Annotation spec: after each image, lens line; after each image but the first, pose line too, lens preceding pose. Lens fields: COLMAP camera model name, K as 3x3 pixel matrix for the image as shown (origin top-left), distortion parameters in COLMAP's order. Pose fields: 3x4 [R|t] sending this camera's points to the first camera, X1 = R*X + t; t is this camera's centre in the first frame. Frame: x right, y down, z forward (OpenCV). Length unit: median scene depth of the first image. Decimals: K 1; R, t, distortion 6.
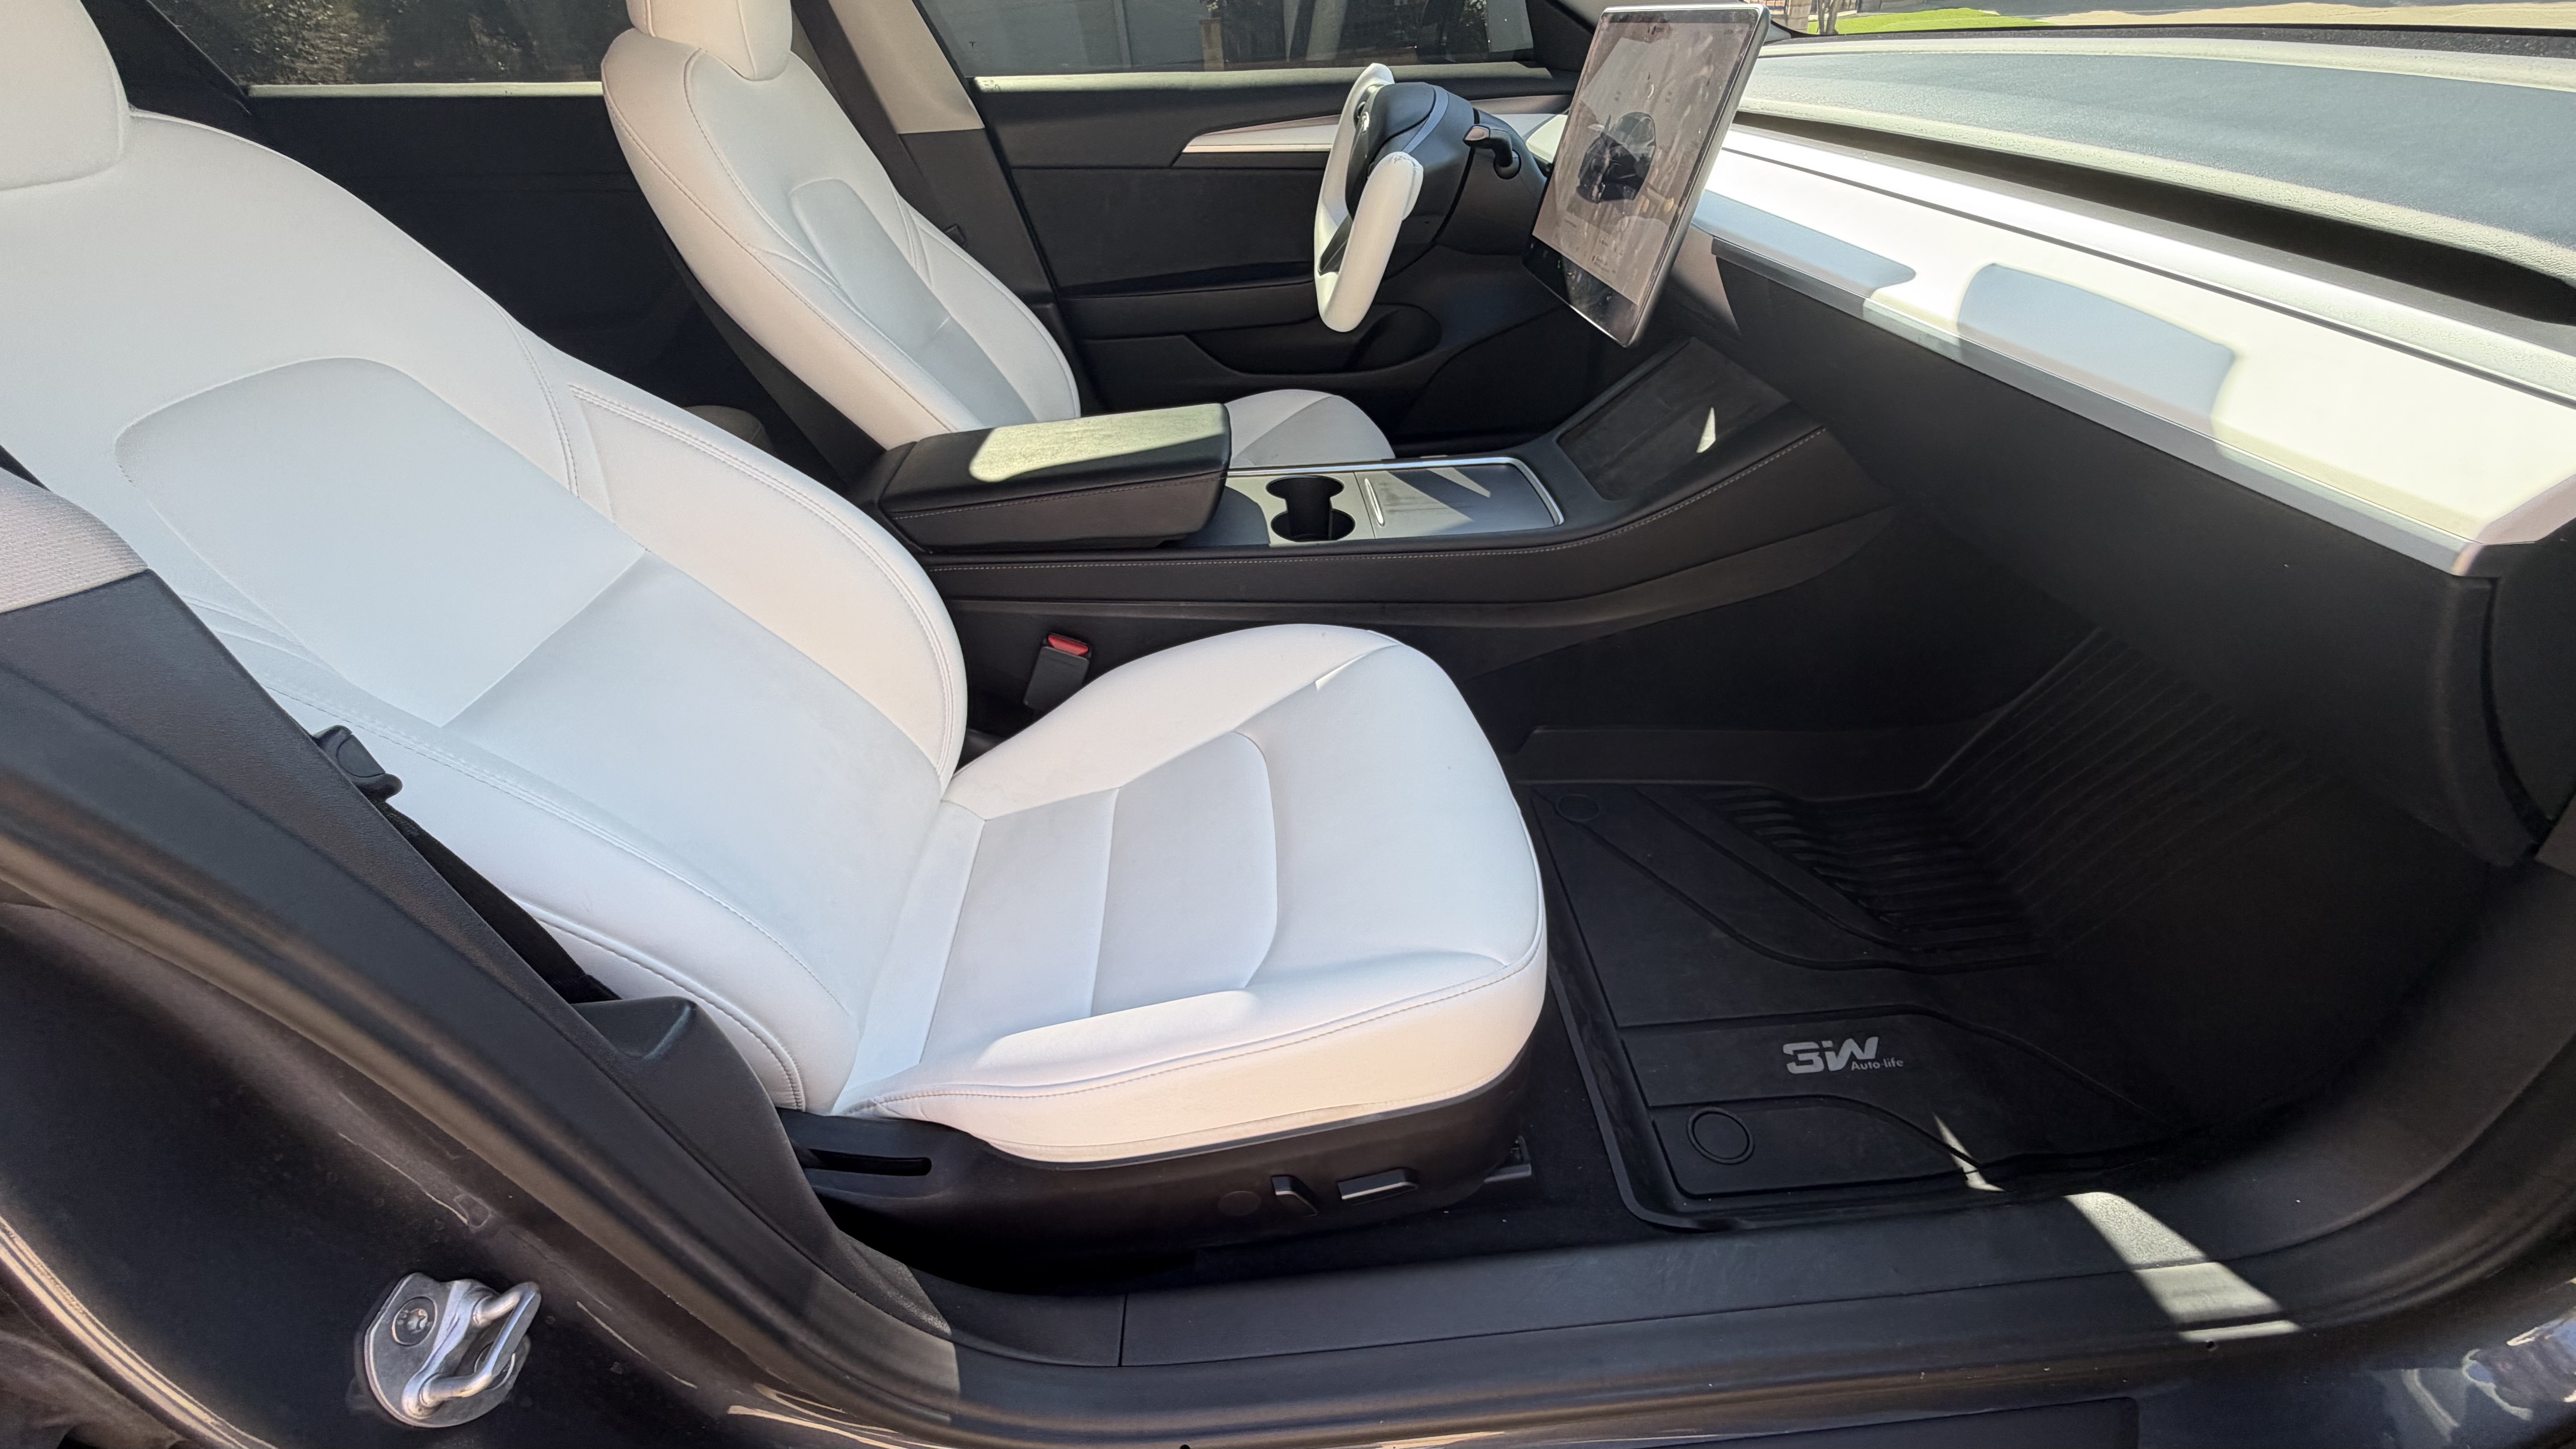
lens RADIAL K [[1026.9, 0, 1277.4], [0, 1026.9, 727.6], [0, 0, 1]] dist [0.000246, -0.000219]
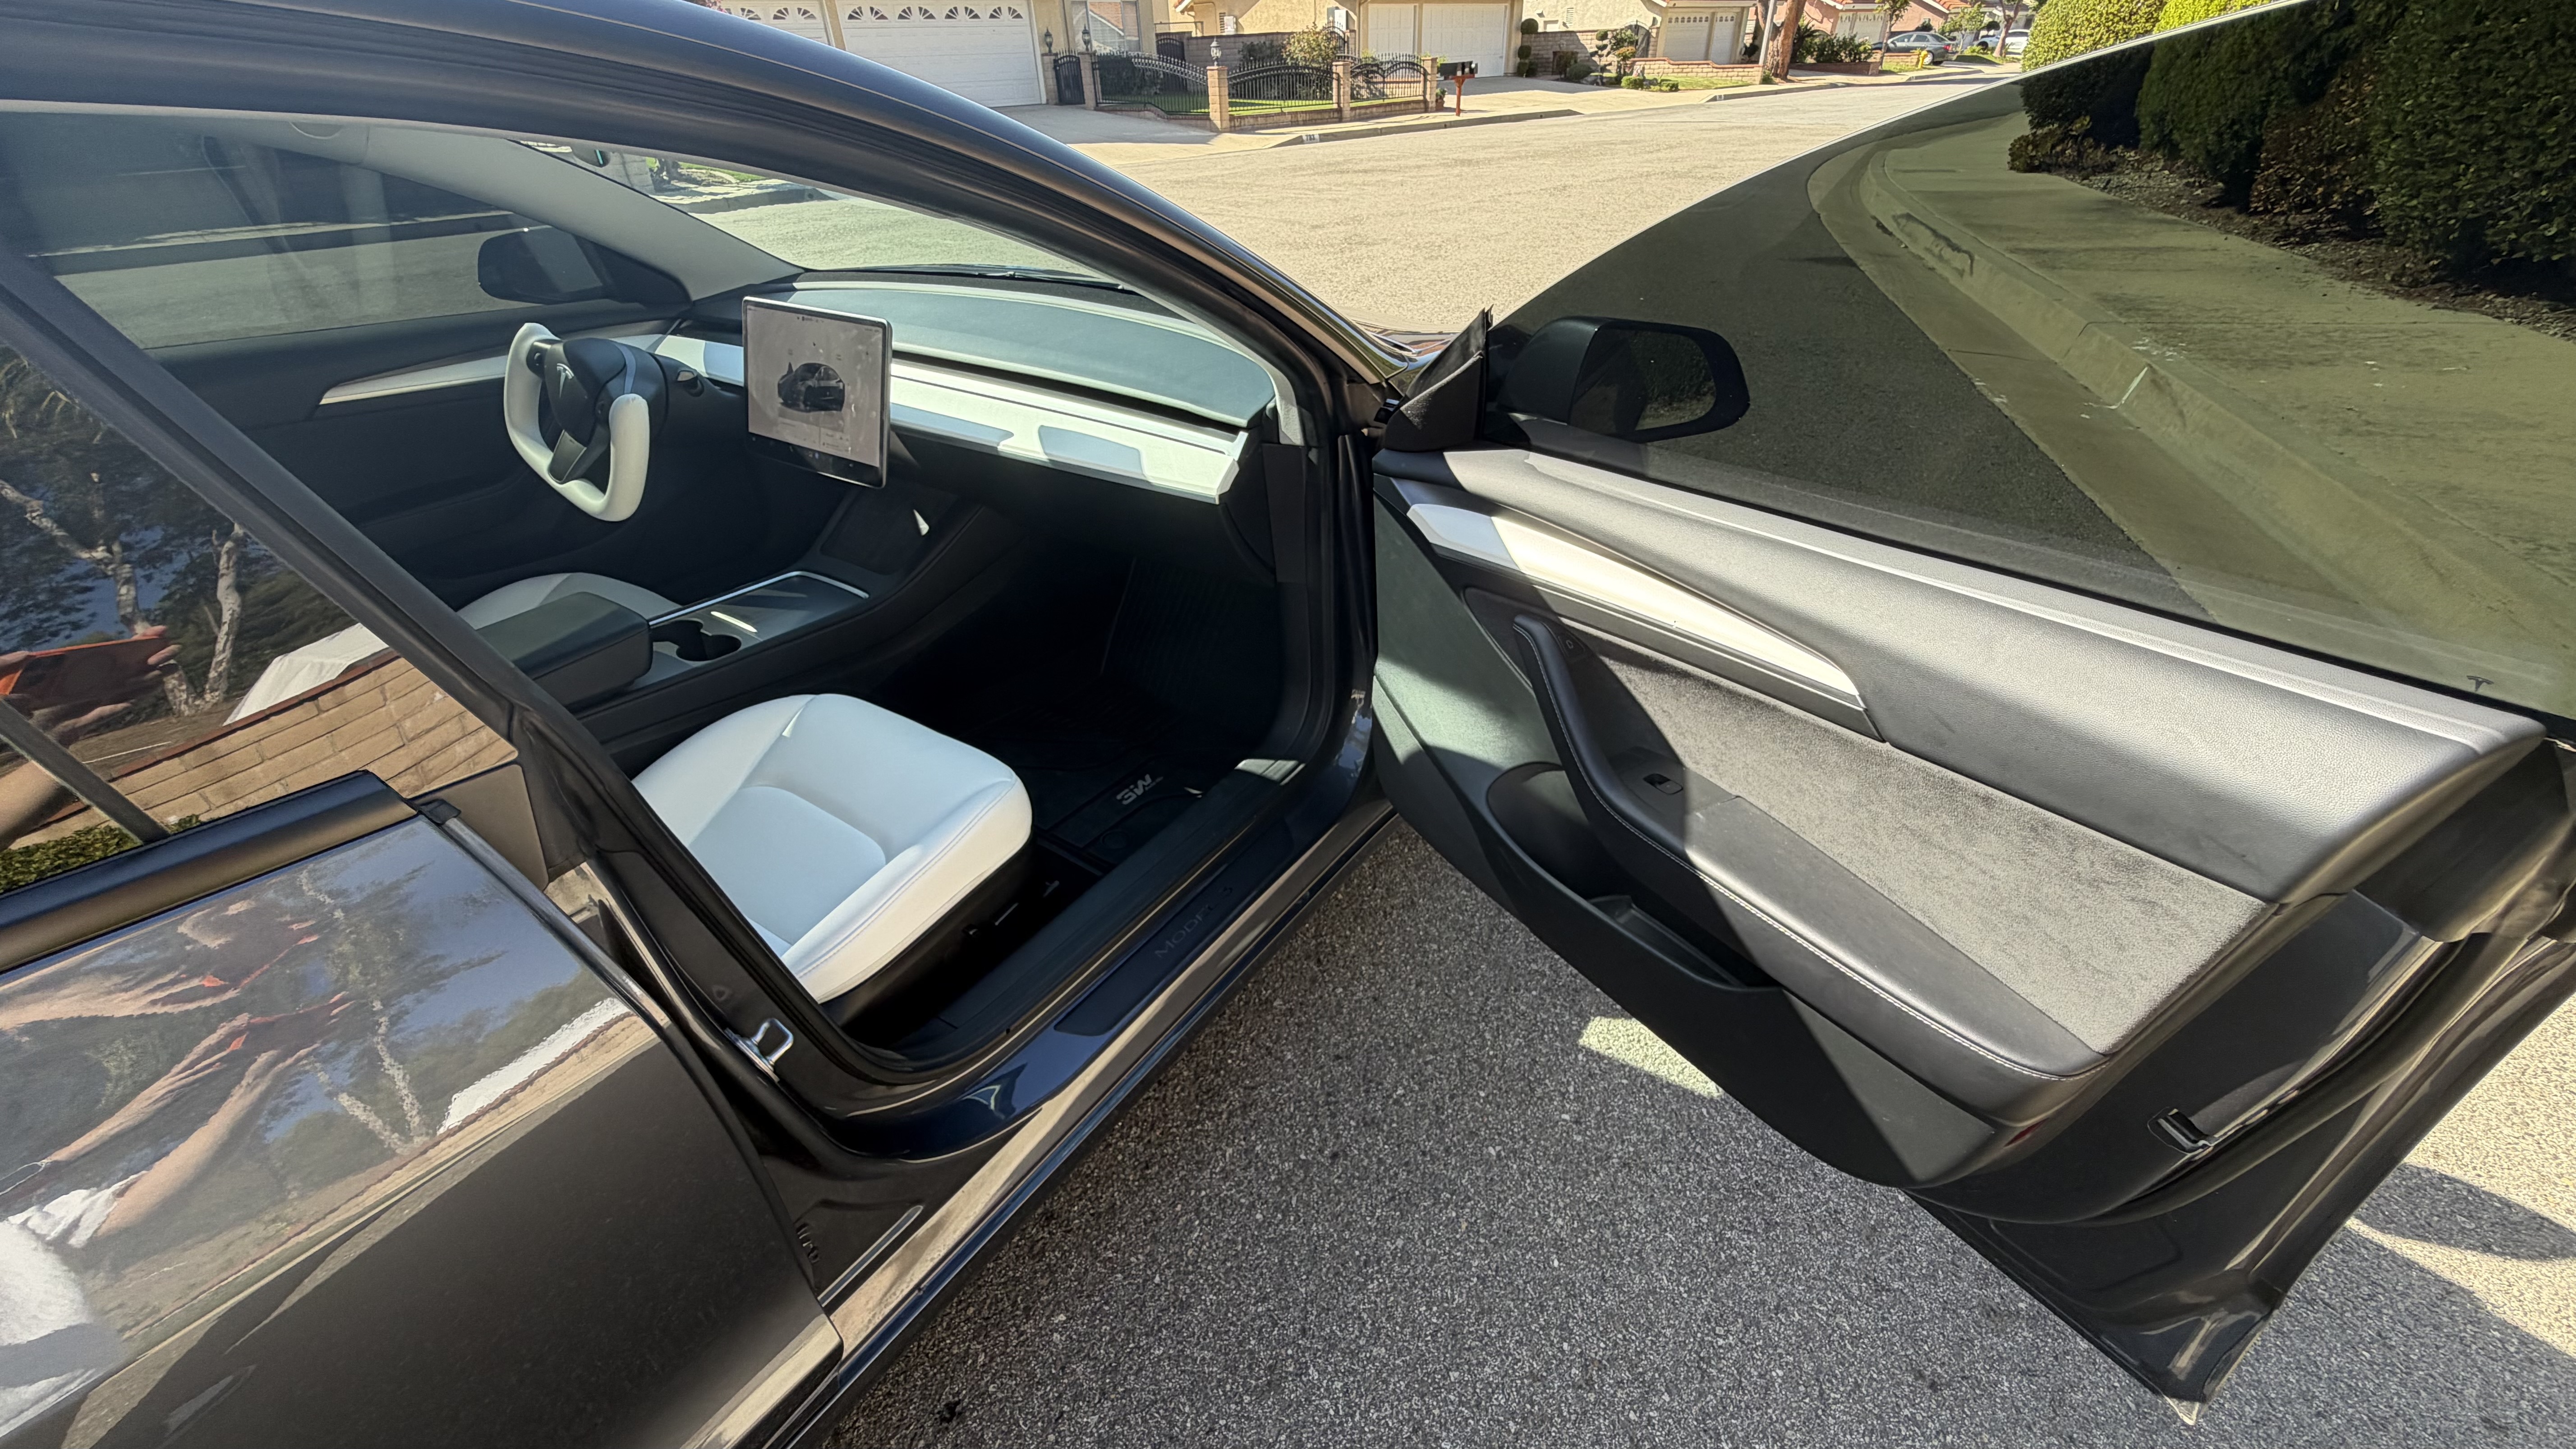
lens RADIAL K [[1026.9, 0, 1277.4], [0, 1026.9, 727.6], [0, 0, 1]] dist [0.000246, -0.000219]
pose [[0.608799, -0.374635, 0.699294, -0.603511], [0.429514, 0.896759, 0.106492, 0.103445], [-0.666994, 0.235524, 0.706857, -0.590222]]
